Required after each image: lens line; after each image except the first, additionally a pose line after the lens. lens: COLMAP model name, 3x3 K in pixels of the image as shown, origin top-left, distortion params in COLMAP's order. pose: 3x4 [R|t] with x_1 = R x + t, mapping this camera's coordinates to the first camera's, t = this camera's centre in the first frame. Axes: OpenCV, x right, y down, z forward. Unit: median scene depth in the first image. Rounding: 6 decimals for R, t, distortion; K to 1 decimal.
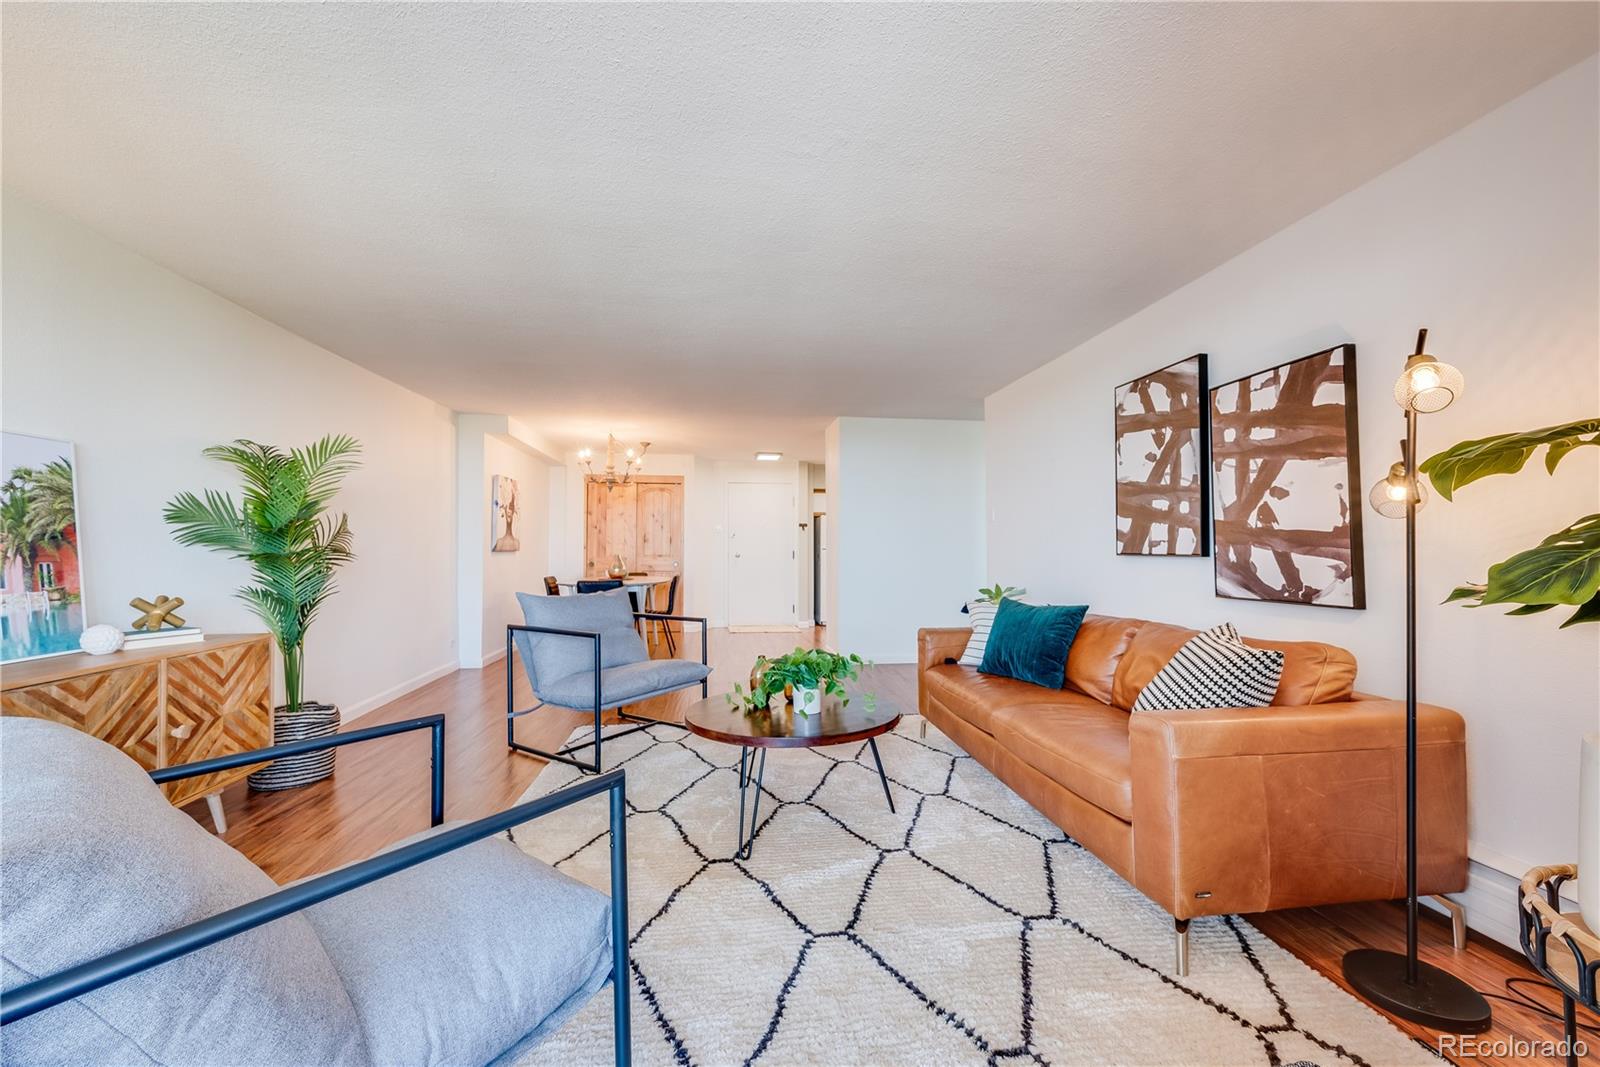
lens RADIAL K [[633.8, 0, 809.7], [0, 633.8, 537.9], [0, 0, 1]] dist [0.000385, -0.000009]
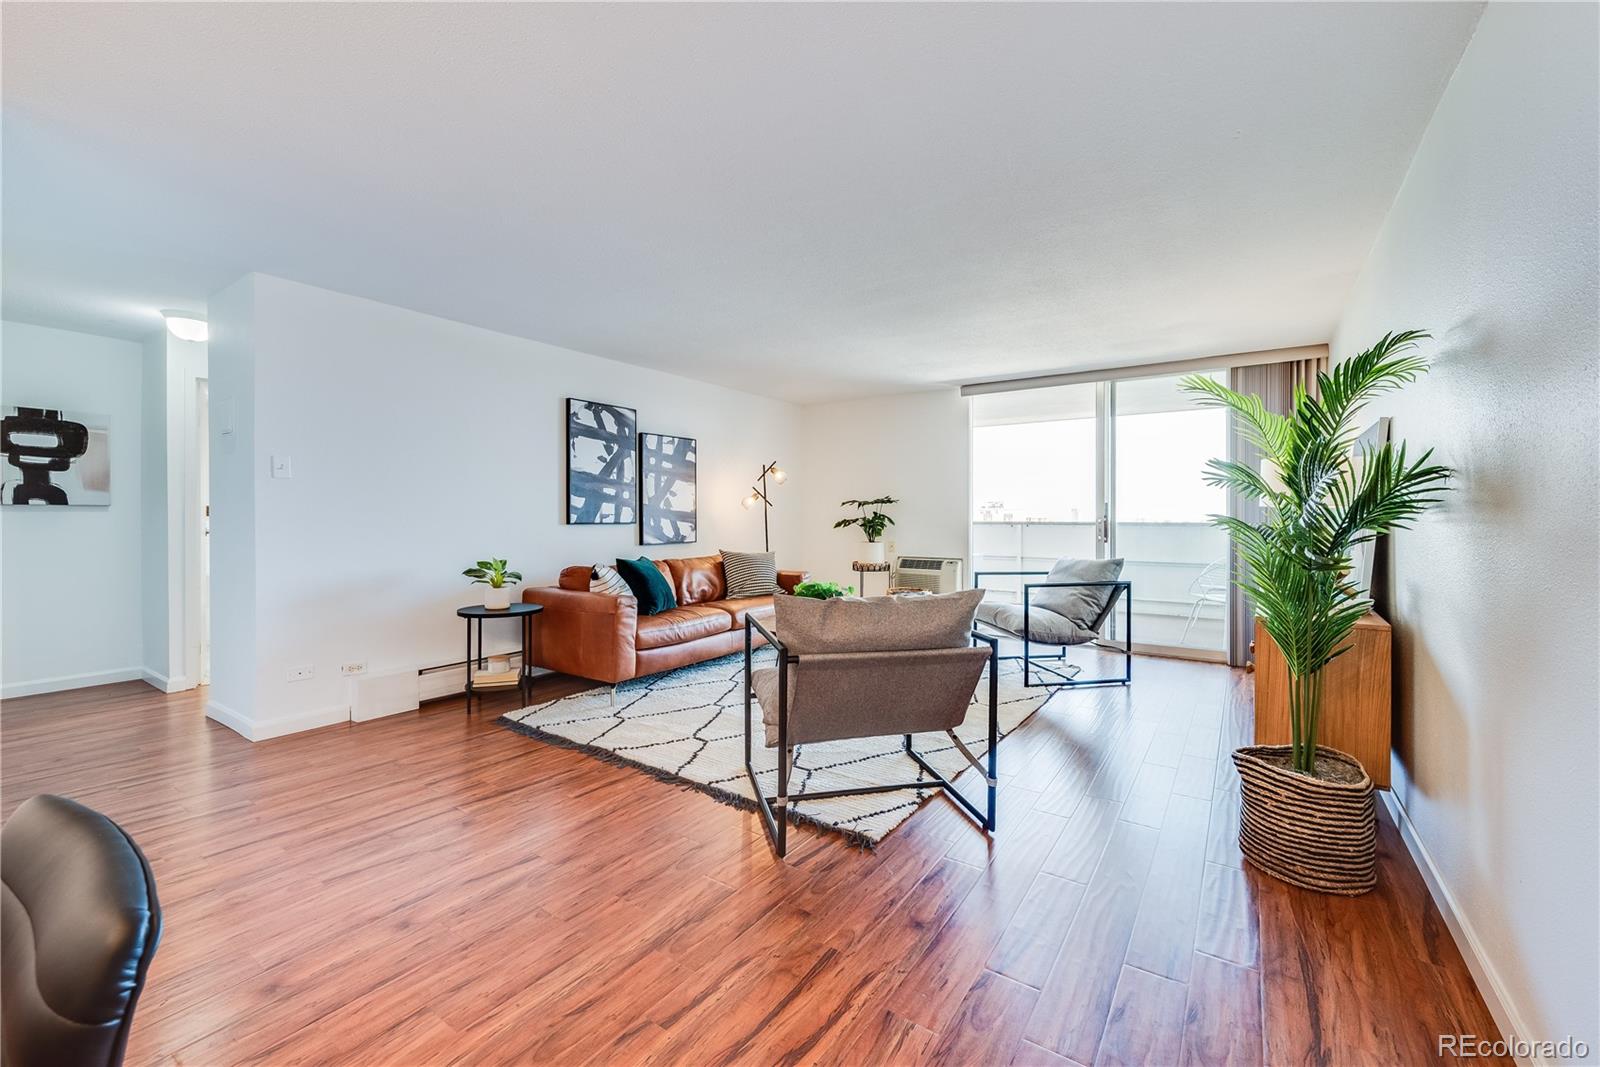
lens RADIAL K [[638.7, 0, 800.4], [0, 638.7, 524.8], [0, 0, 1]] dist [-0.001327, -0.000056]
pose [[-0.723887, -0.001861, 0.689916, -0.898974], [-0.007041, 0.999964, -0.004691, 0.035528], [-0.689883, -0.008254, -0.723874, 1.856694]]
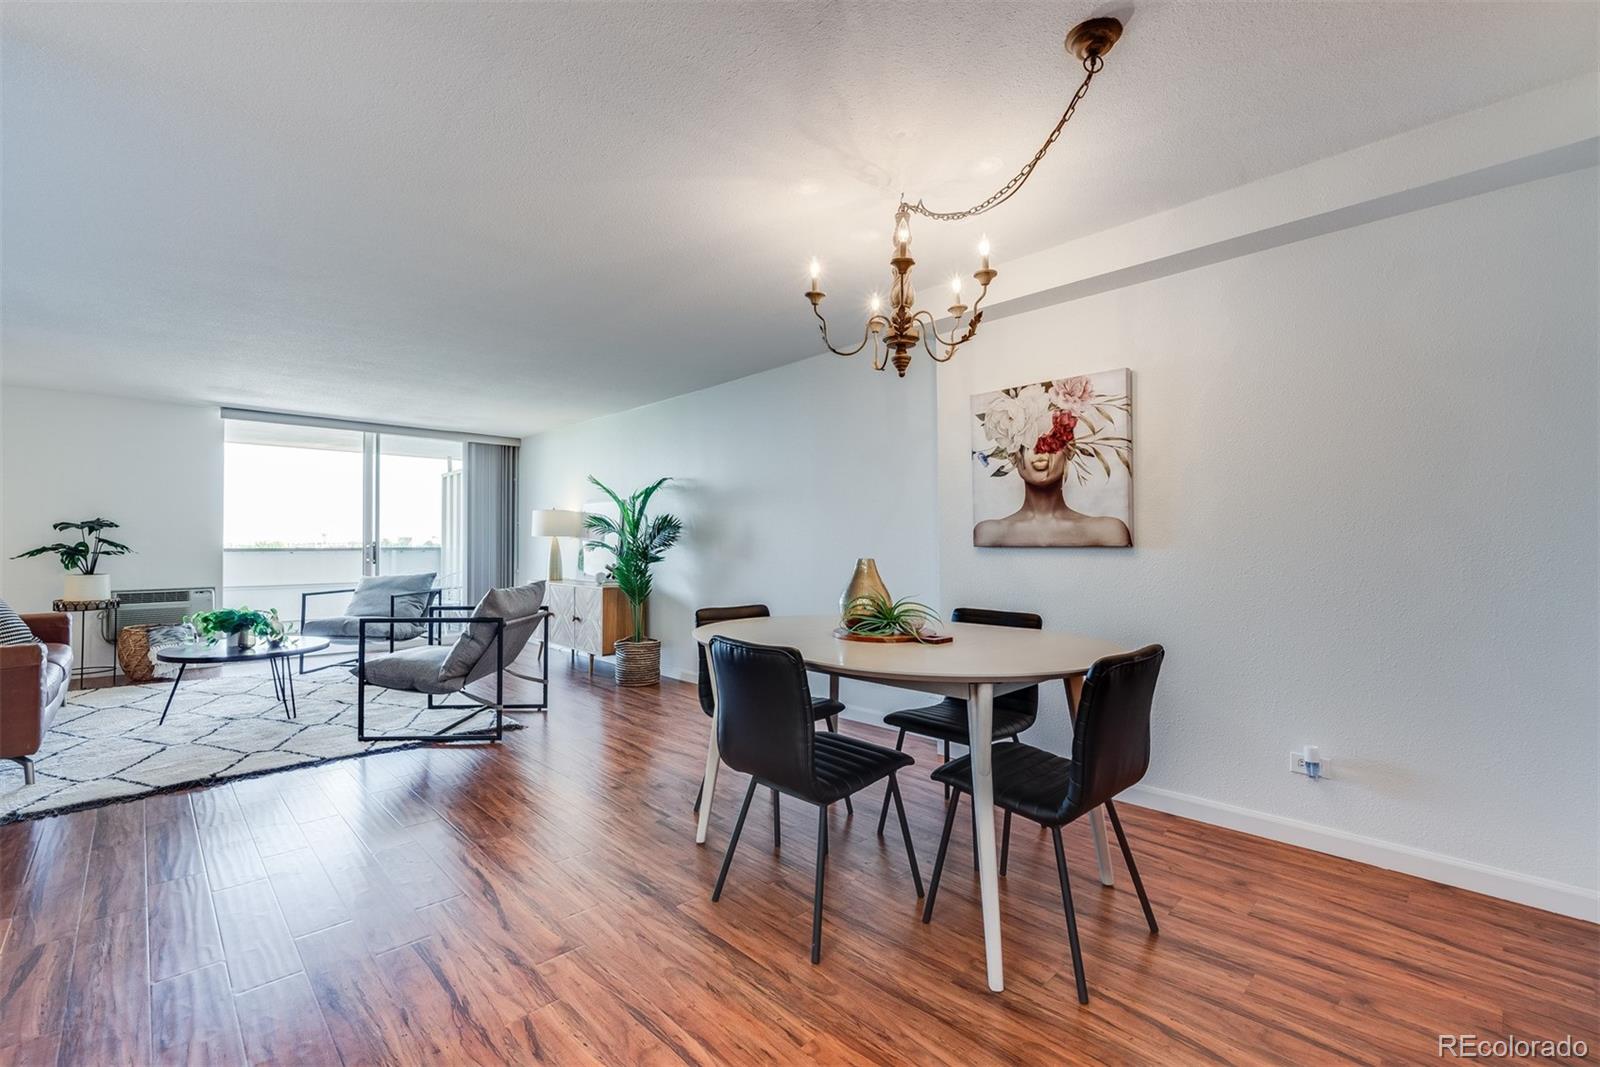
lens RADIAL K [[692.1, 0, 821.4], [0, 692.1, 529.3], [0, 0, 1]] dist [0.001725, 0.000102]
pose [[-0.808189, -0.002279, -0.588918, -0.130164], [0.016844, 0.999494, -0.026984, 0.043065], [0.588682, -0.031728, -0.807742, 2.793712]]
